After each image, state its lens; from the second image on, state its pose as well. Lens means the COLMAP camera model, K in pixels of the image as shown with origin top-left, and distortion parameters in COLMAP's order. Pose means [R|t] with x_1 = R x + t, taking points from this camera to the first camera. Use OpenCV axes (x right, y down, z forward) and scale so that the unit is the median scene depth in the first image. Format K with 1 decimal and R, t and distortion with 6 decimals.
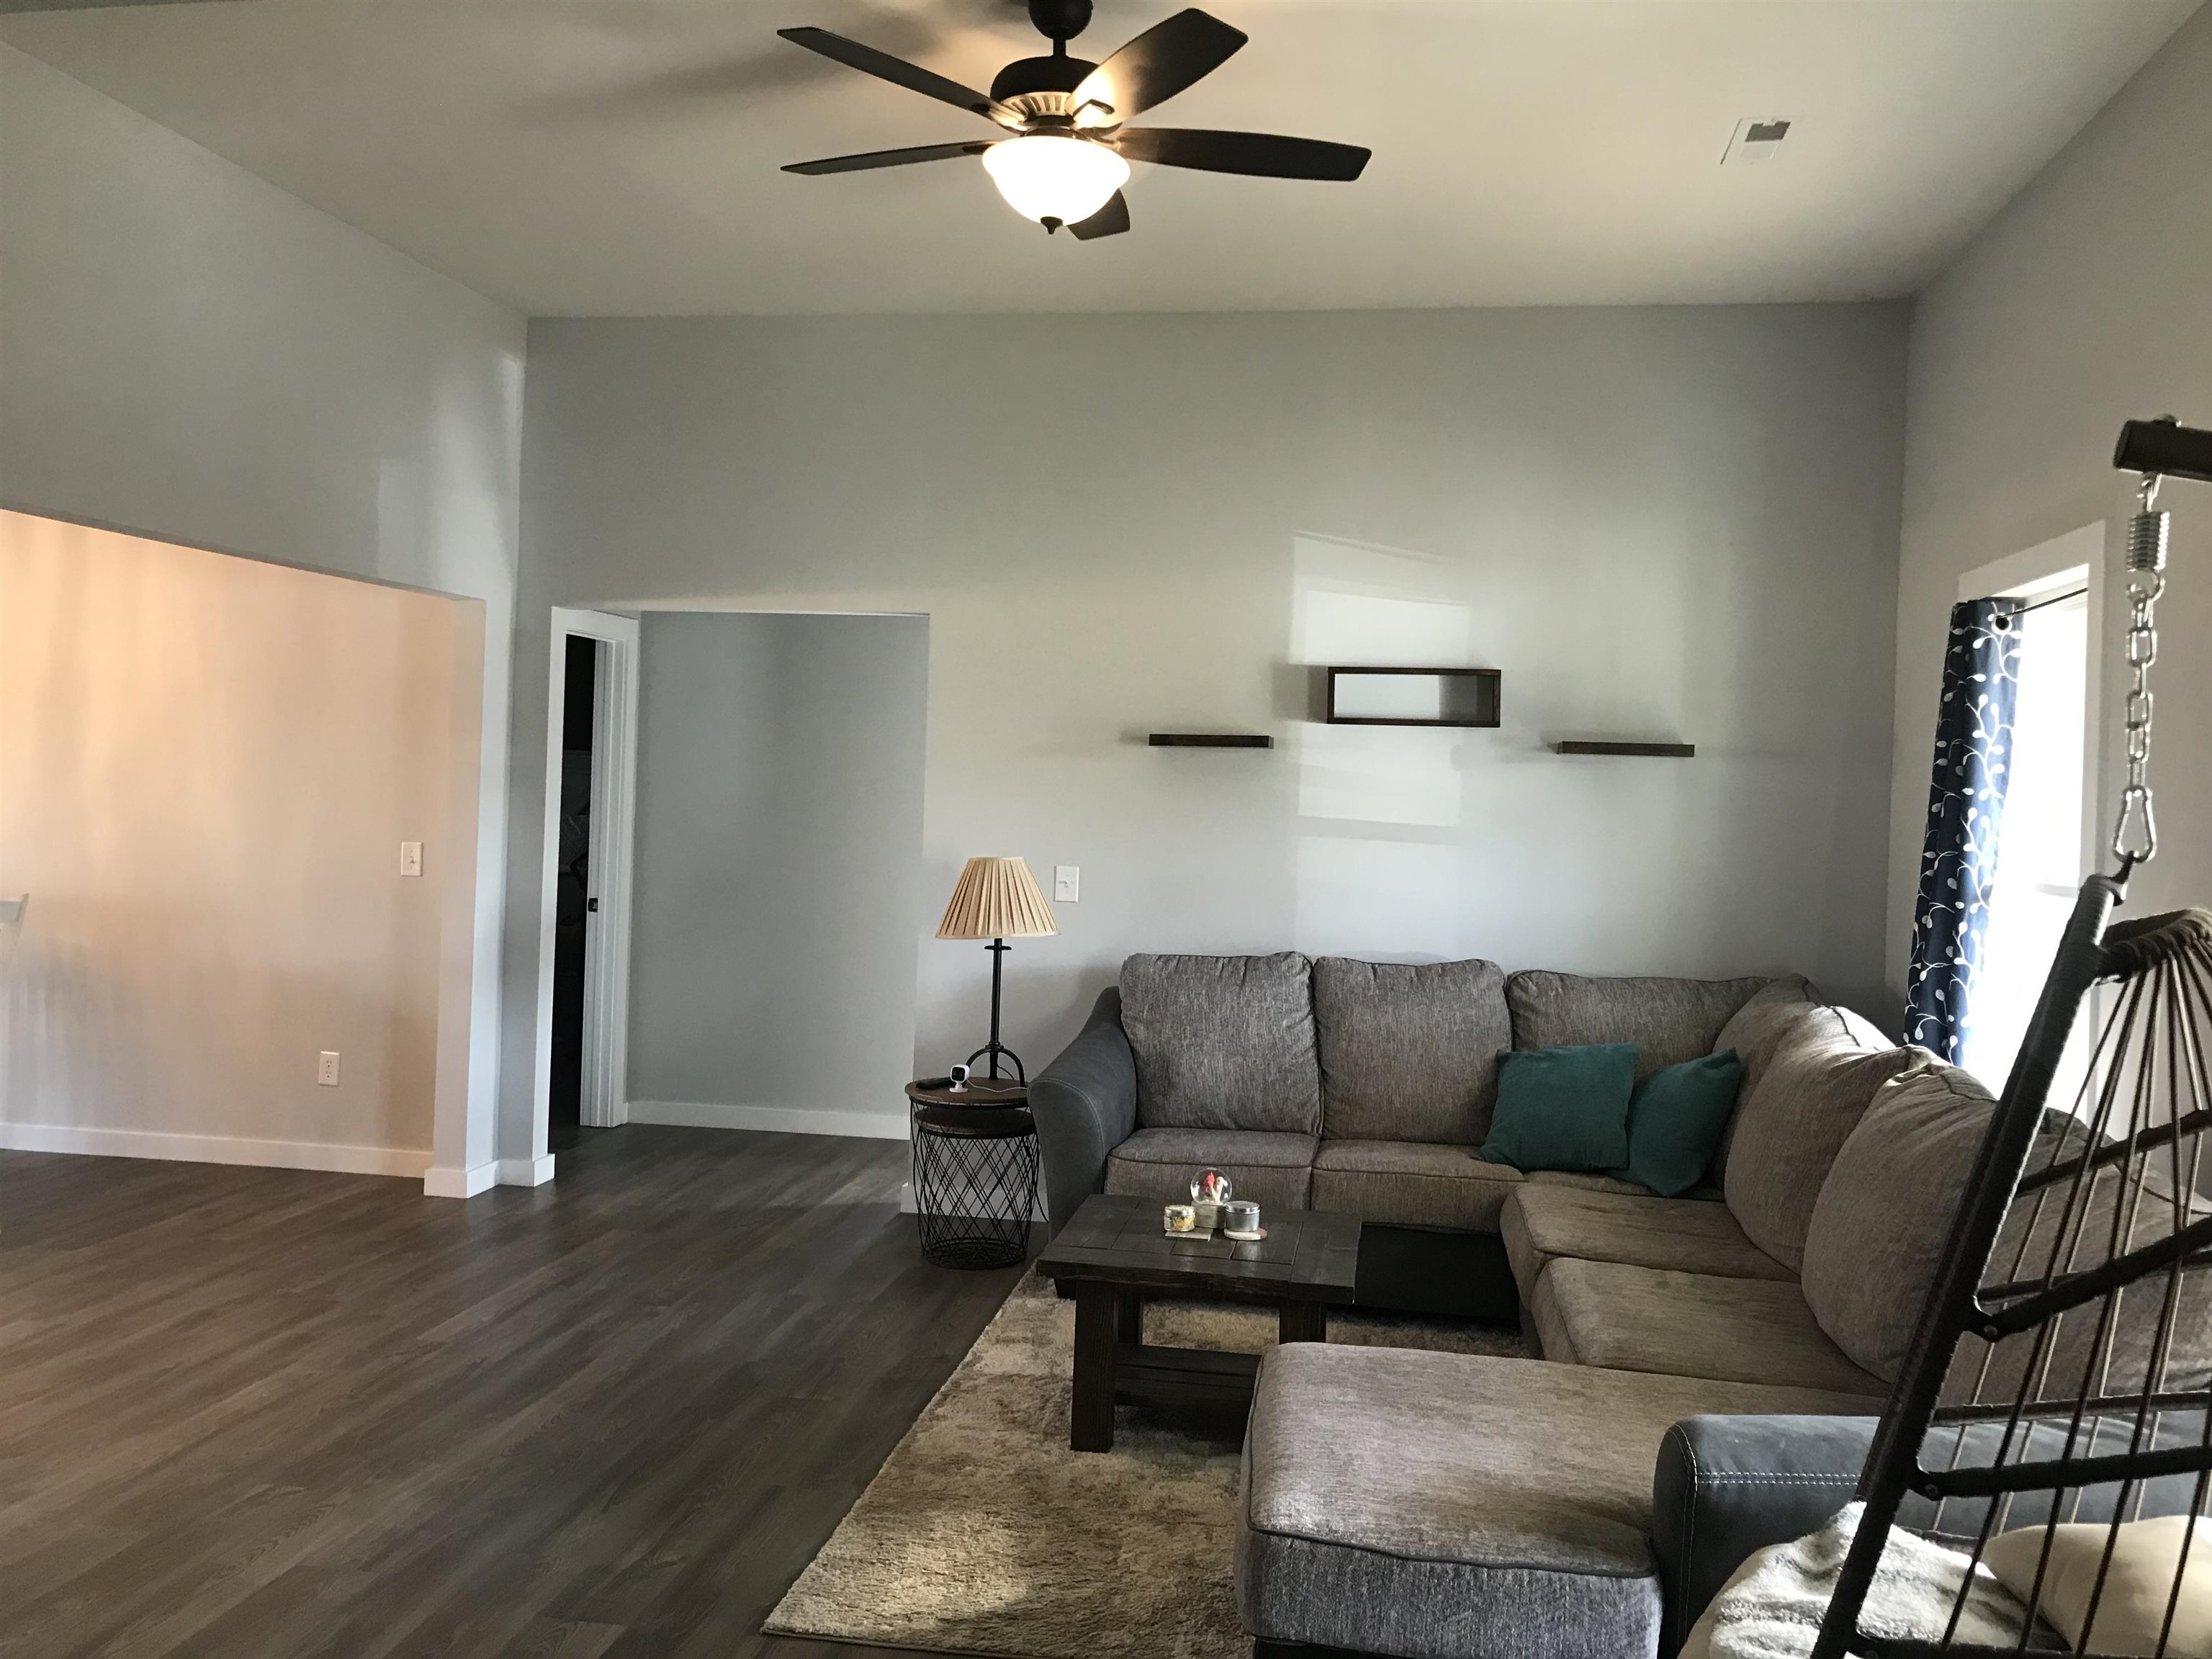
lens RADIAL K [[1823.8, 0, 1099.7], [0, 1823.8, 798.3], [0, 0, 1]] dist [0.040135, -0.039727]
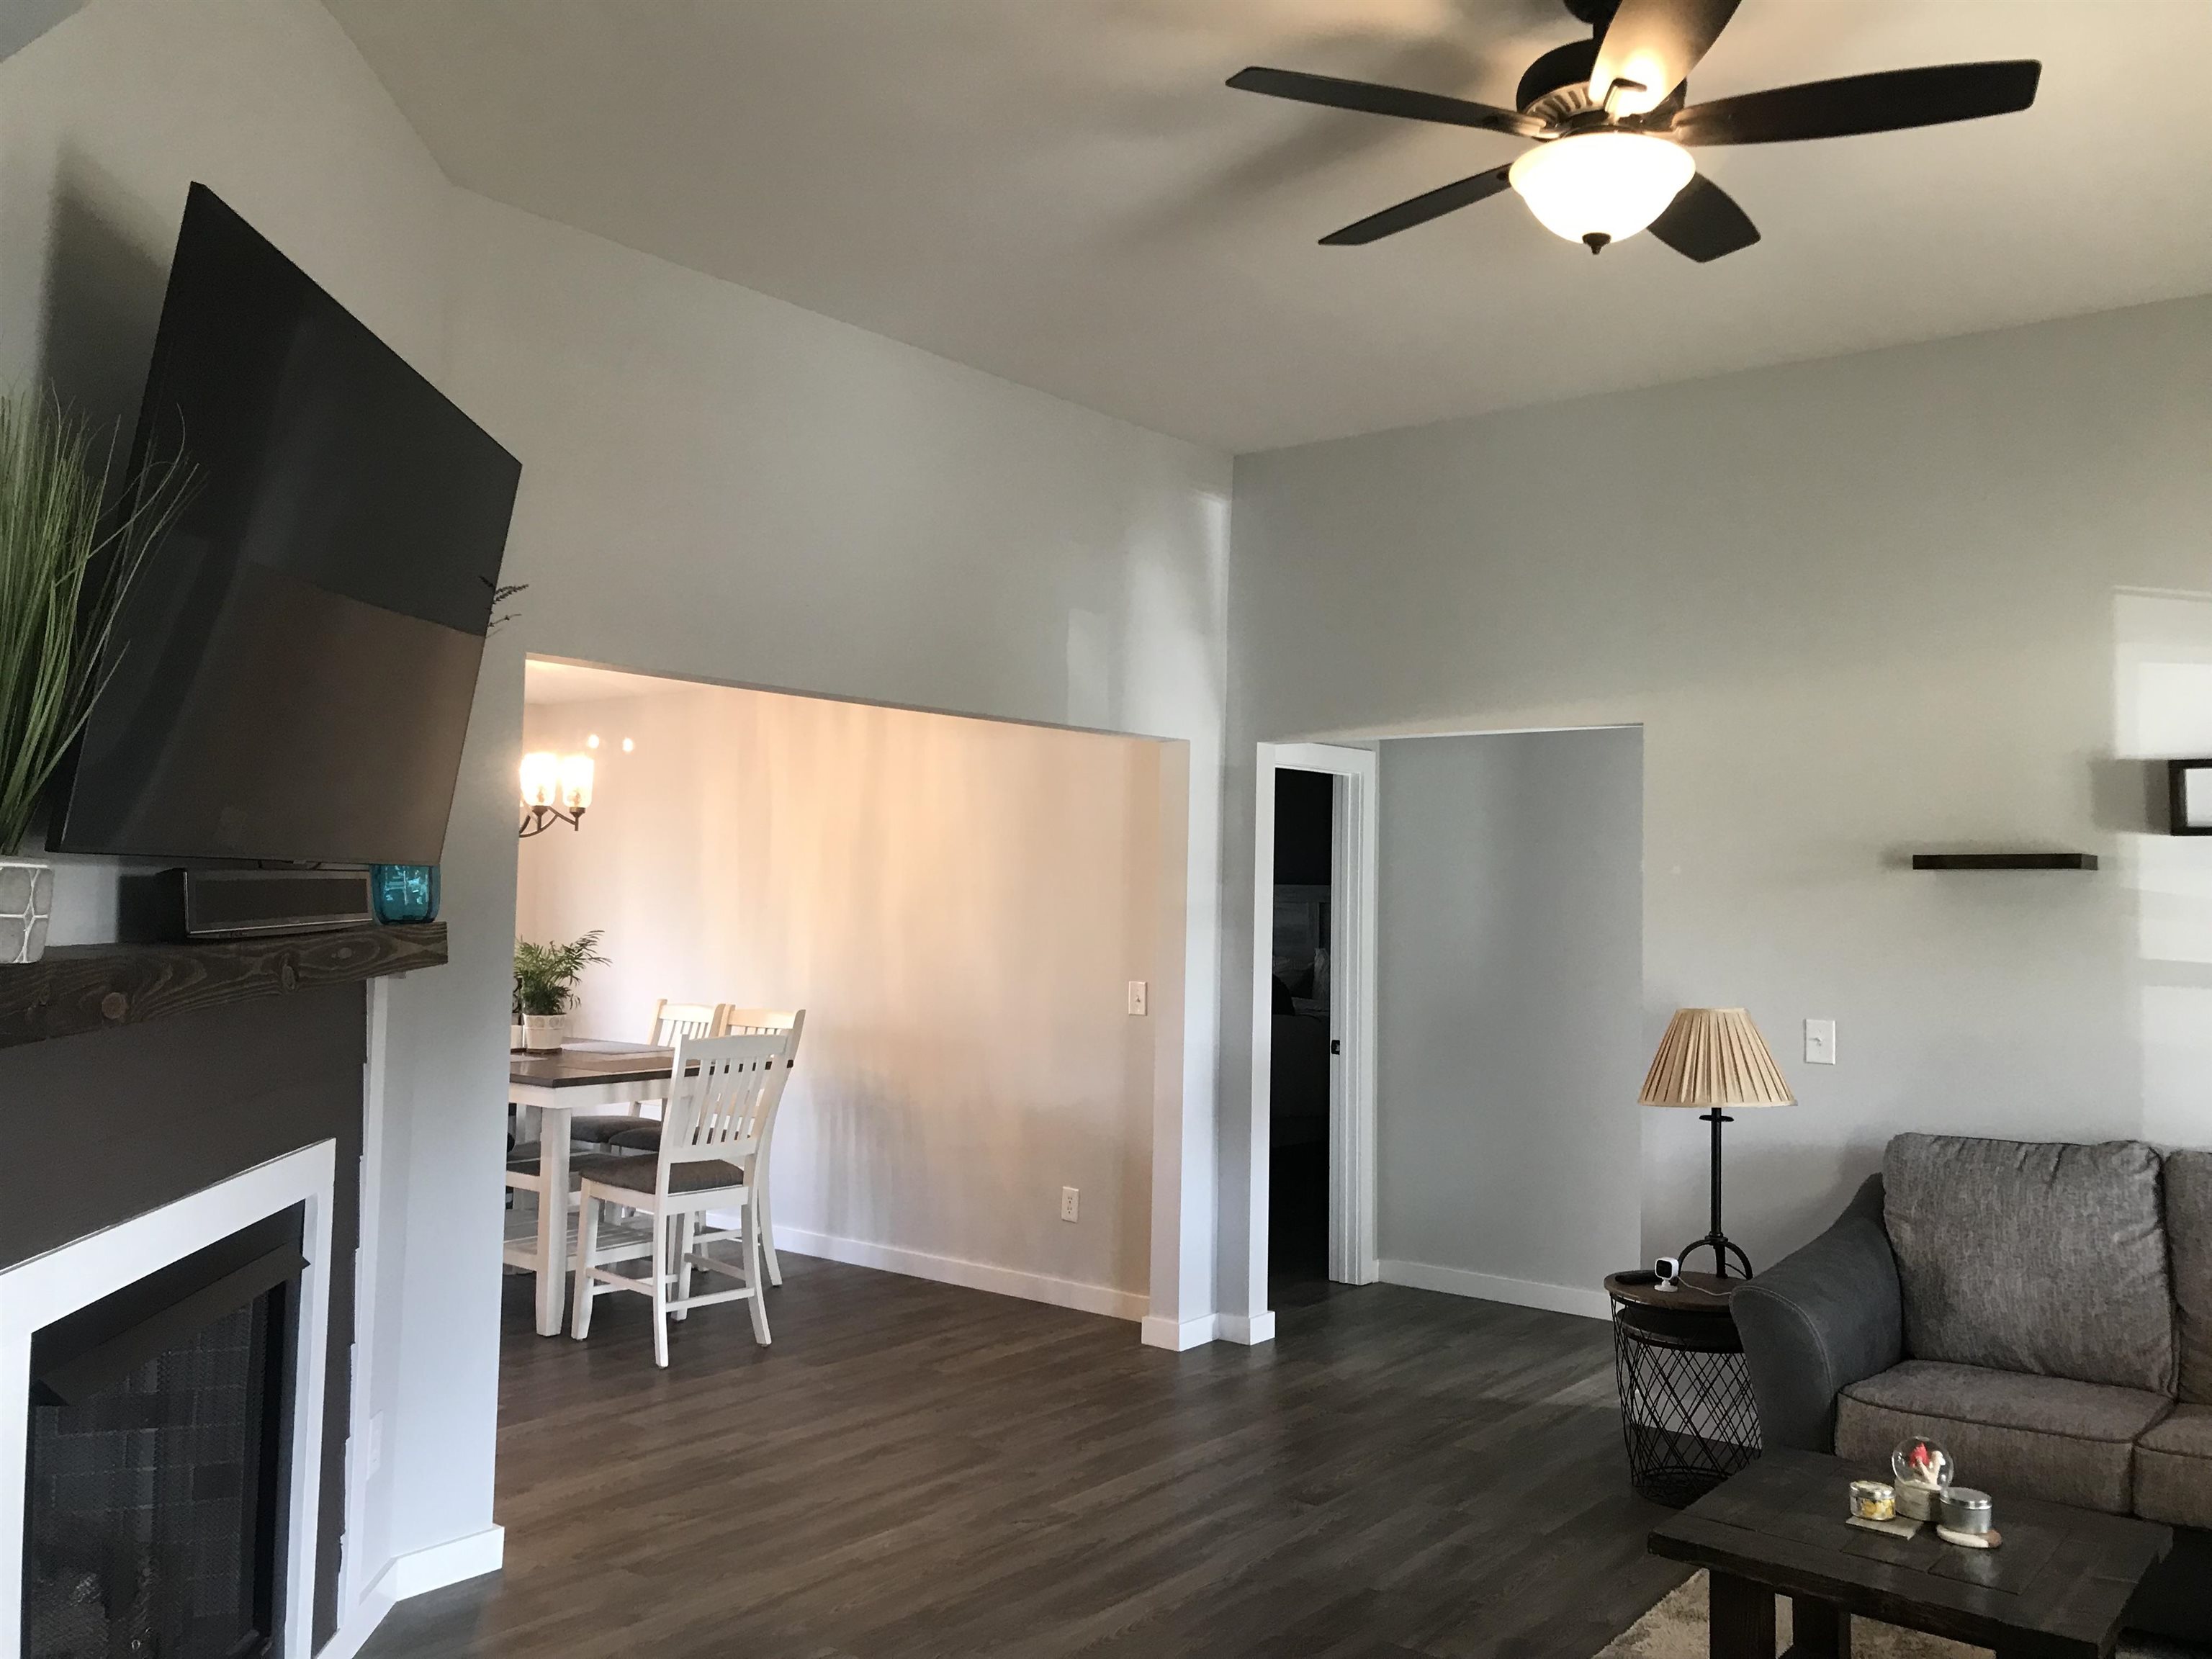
lens RADIAL K [[1823.8, 0, 1075.5], [0, 1823.8, 802.6], [0, 0, 1]] dist [0.040135, -0.039727]
pose [[0.872496, -0.042074, -0.486806, 0.121998], [0.008653, 0.997460, -0.070700, -0.005910], [0.488545, 0.057473, 0.870644, 0.142511]]
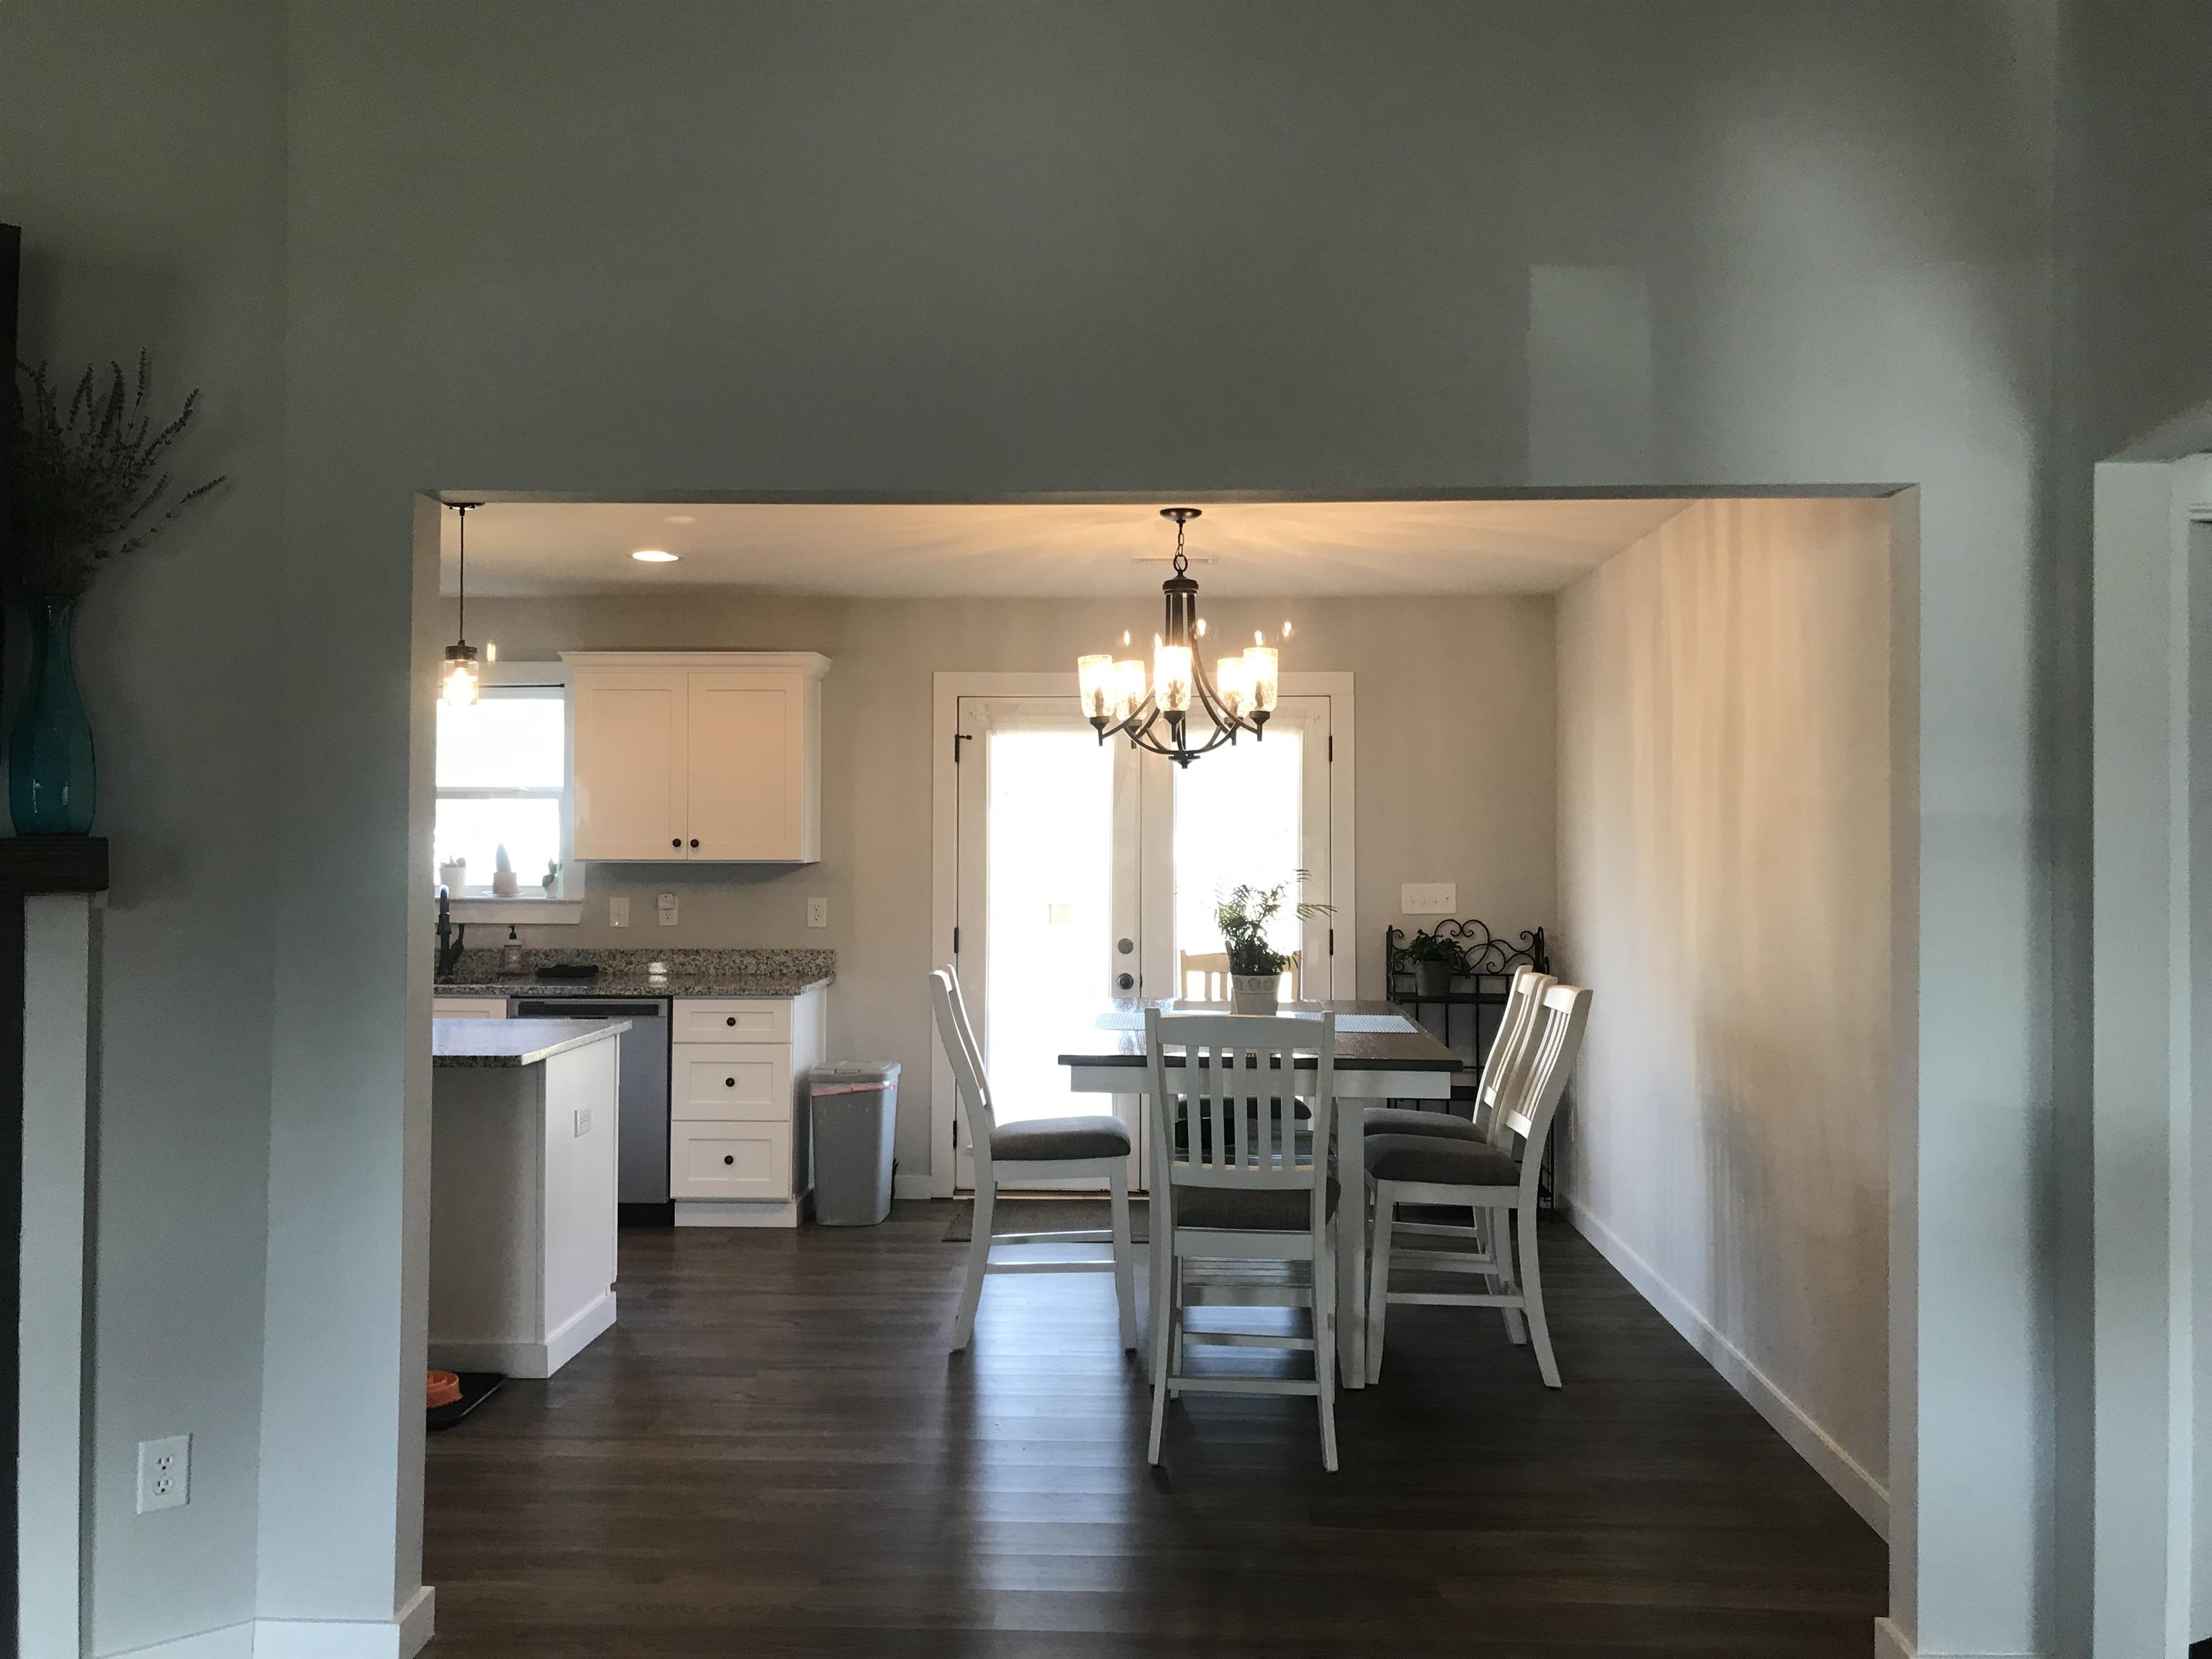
lens RADIAL K [[1823.8, 0, 1146.8], [0, 1823.8, 797.8], [0, 0, 1]] dist [0.040135, -0.039727]
pose [[0.157361, -0.051648, -0.986190, 0.155263], [-0.007227, 0.998544, -0.053448, 0.005010], [0.987515, 0.015537, 0.156758, 0.941015]]
